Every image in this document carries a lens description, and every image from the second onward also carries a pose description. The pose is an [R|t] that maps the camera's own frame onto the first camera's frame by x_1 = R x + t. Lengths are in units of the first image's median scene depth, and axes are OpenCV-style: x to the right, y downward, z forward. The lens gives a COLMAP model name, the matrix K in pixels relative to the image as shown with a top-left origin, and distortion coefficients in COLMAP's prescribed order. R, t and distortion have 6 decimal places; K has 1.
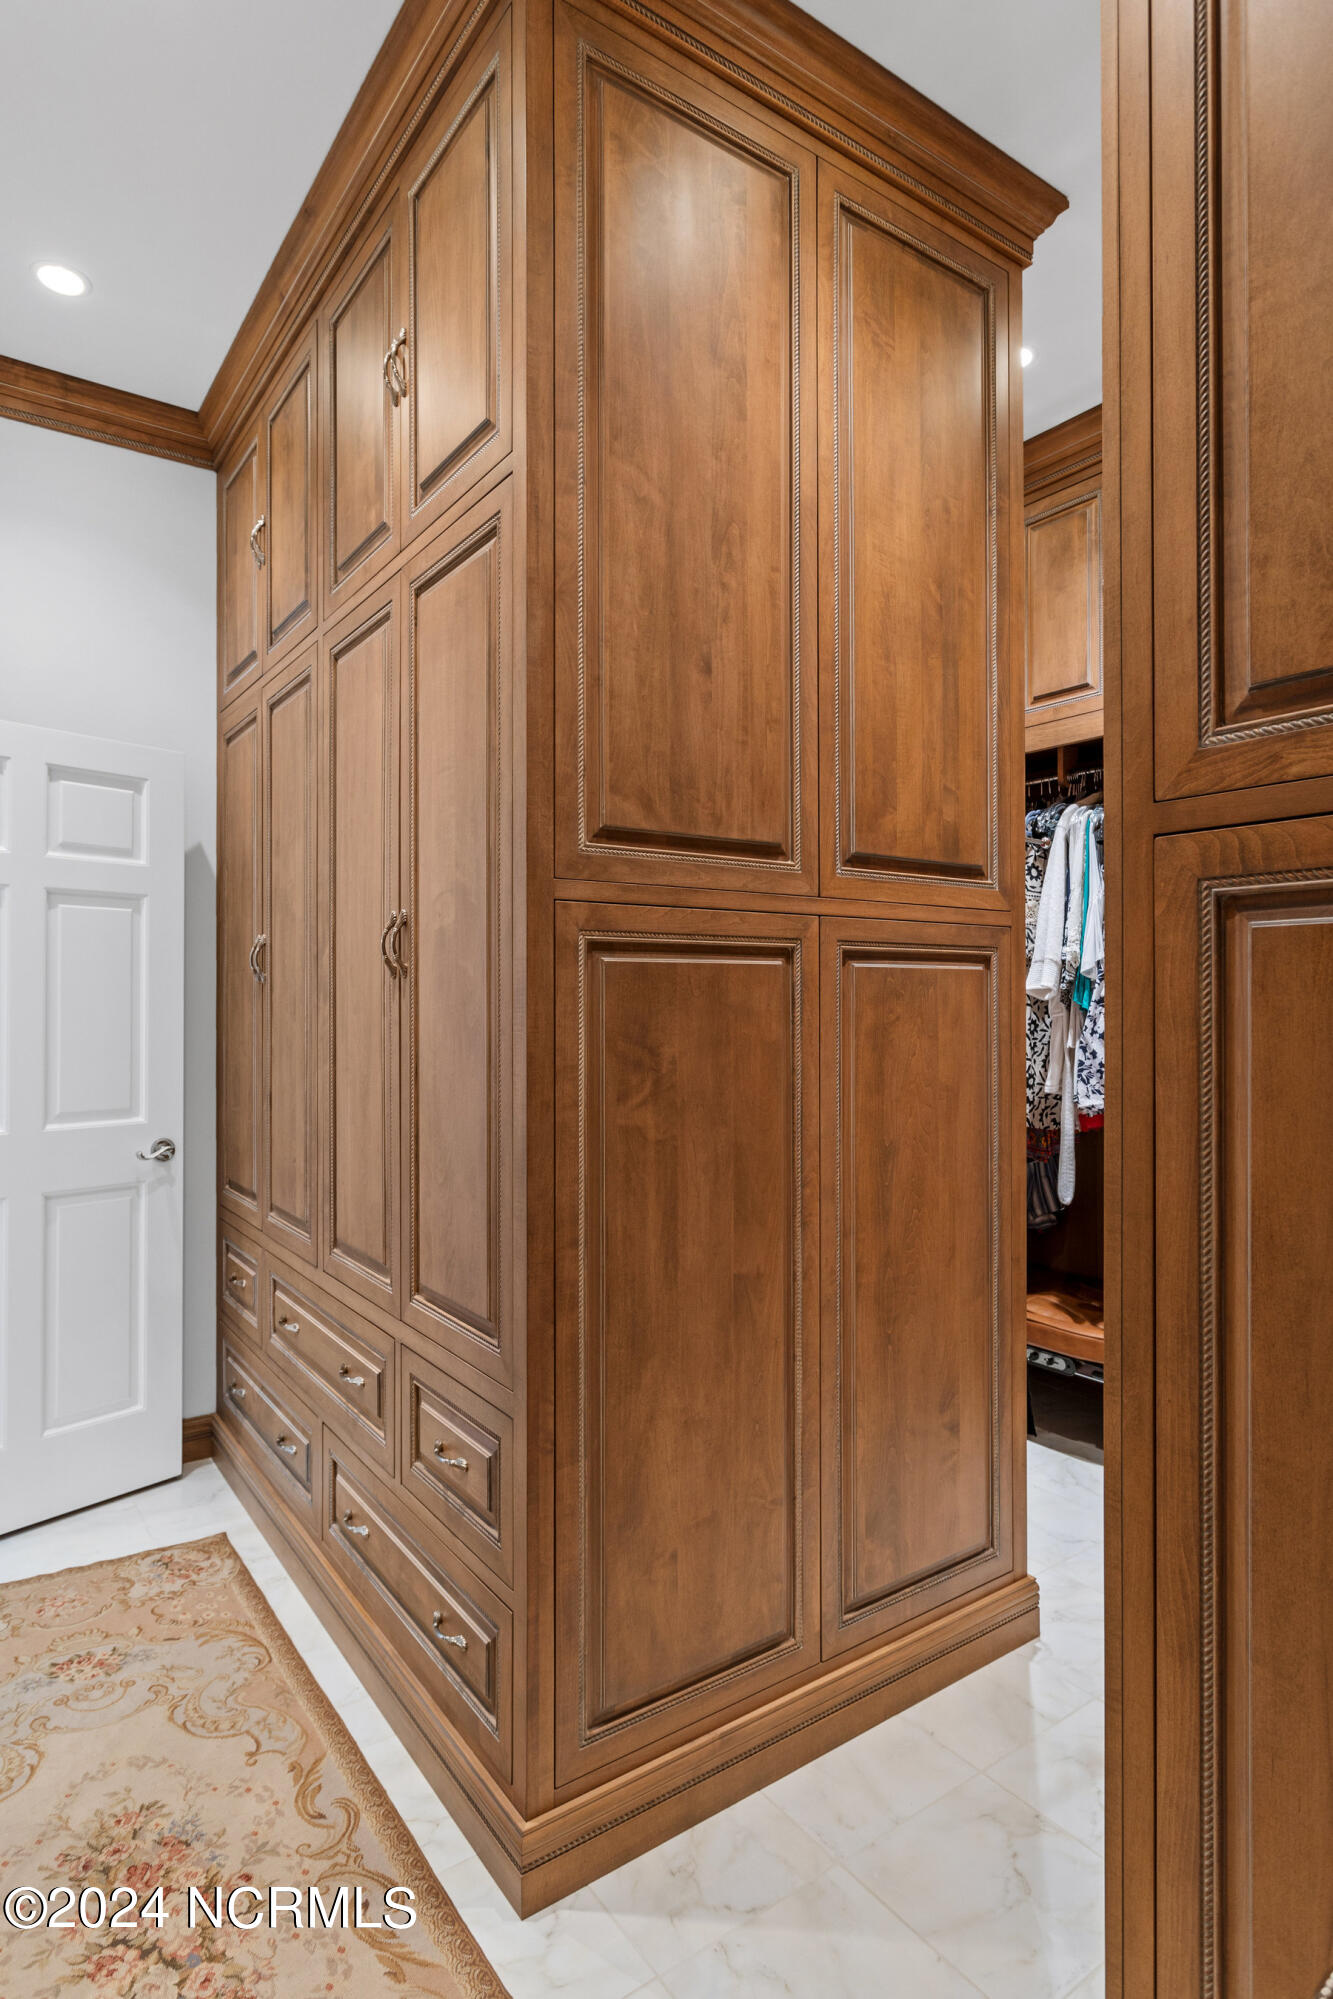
lens RADIAL K [[1087.3, 0, 674.2], [0, 1087.3, 1003.9], [0, 0, 1]] dist [0.002852, -0.000114]
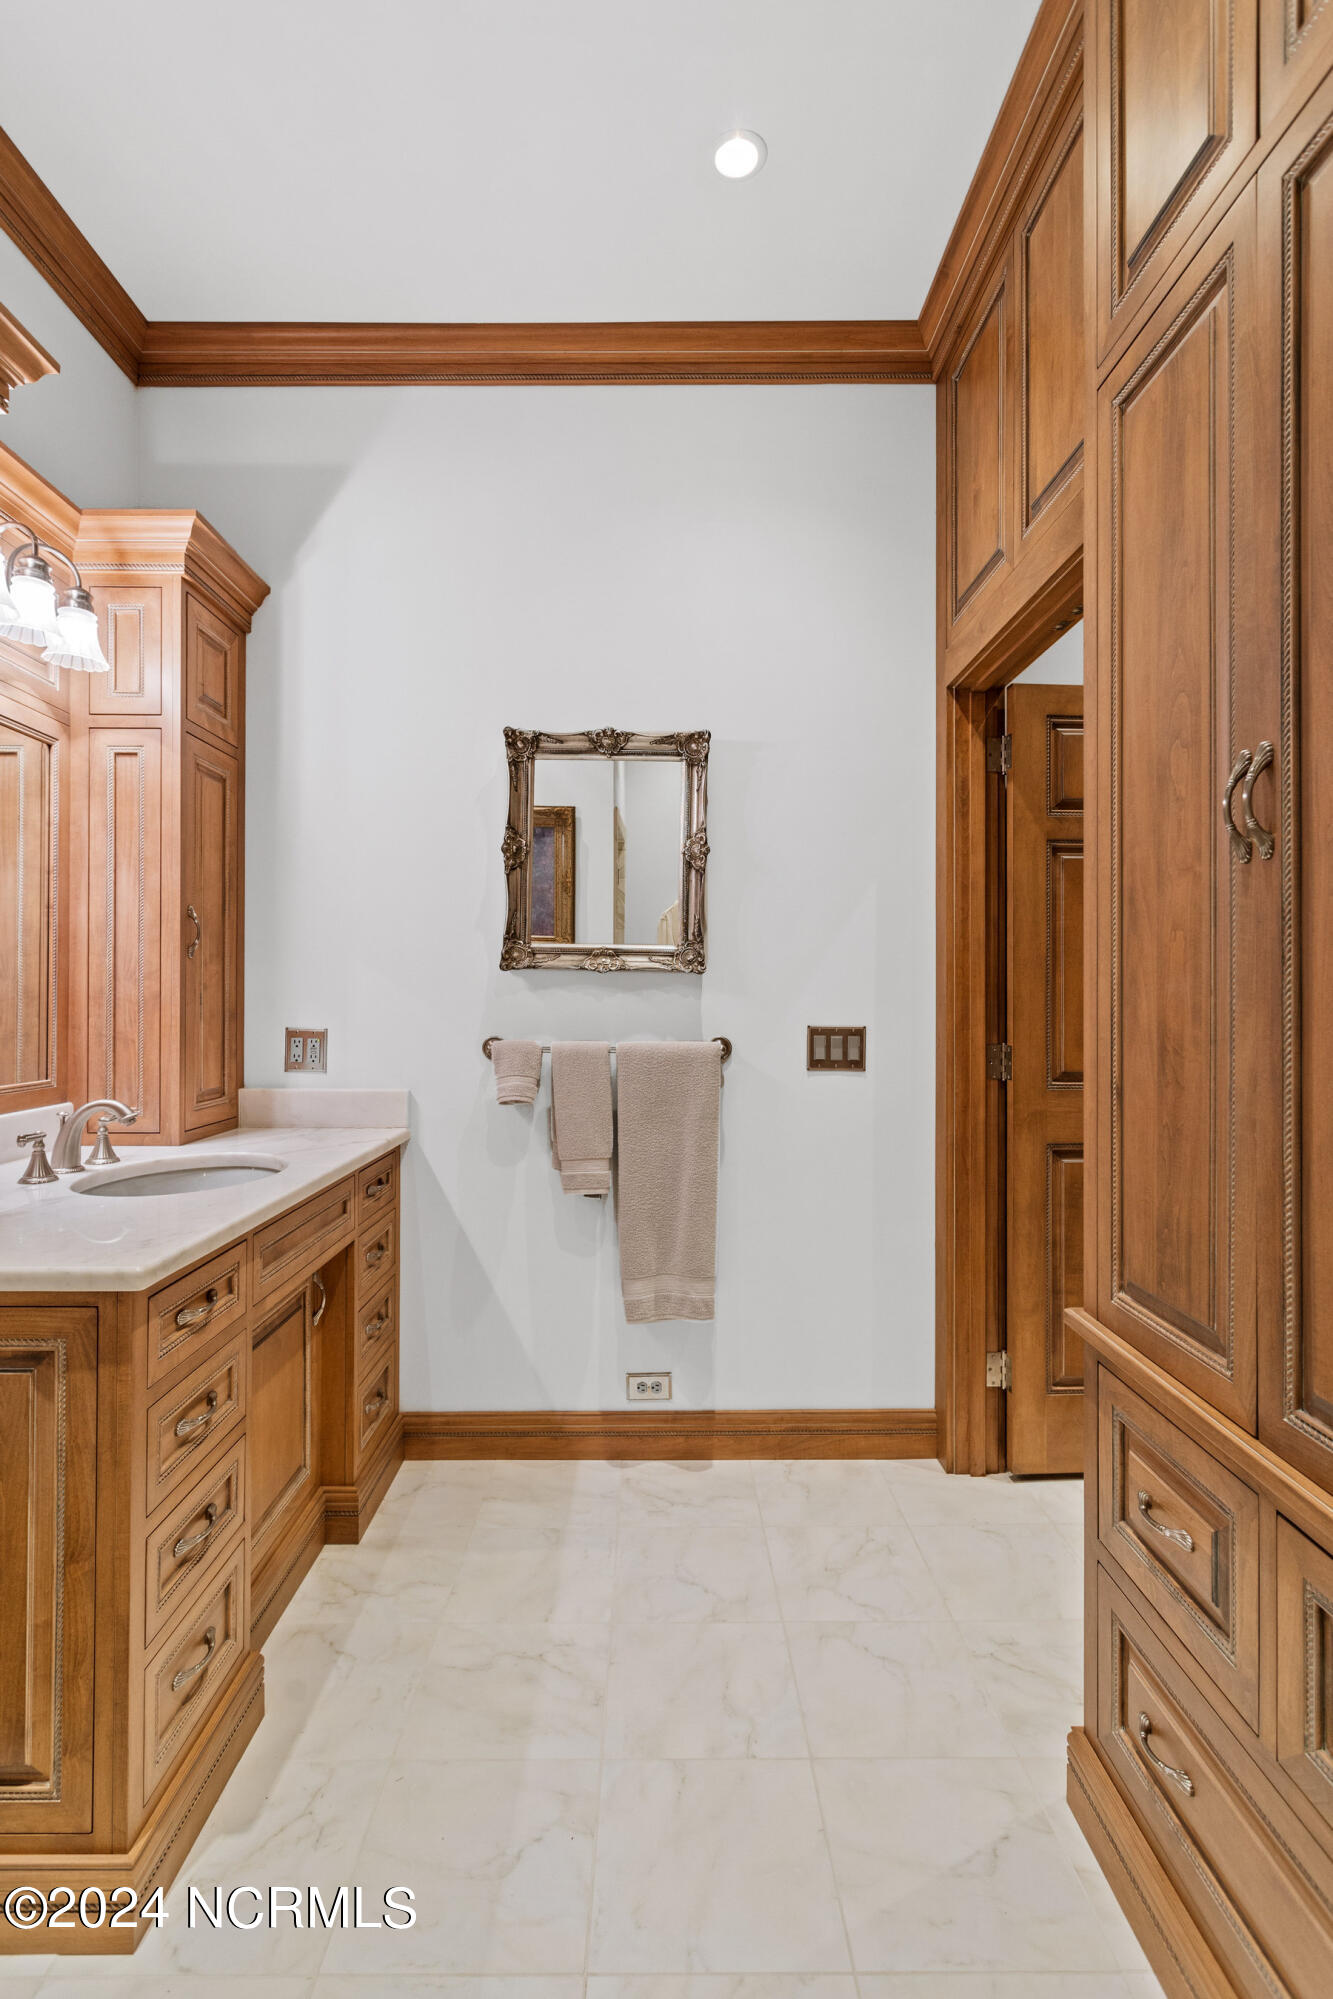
lens RADIAL K [[955.5, 0, 662.5], [0, 955.5, 986.9], [0, 0, 1]] dist [-0.000558, -0.000160]
pose [[0.818379, -0.006322, -0.574645, -0.156048], [0.013051, 0.999886, 0.007587, 0.000488], [0.574531, -0.013708, 0.818368, 0.219497]]
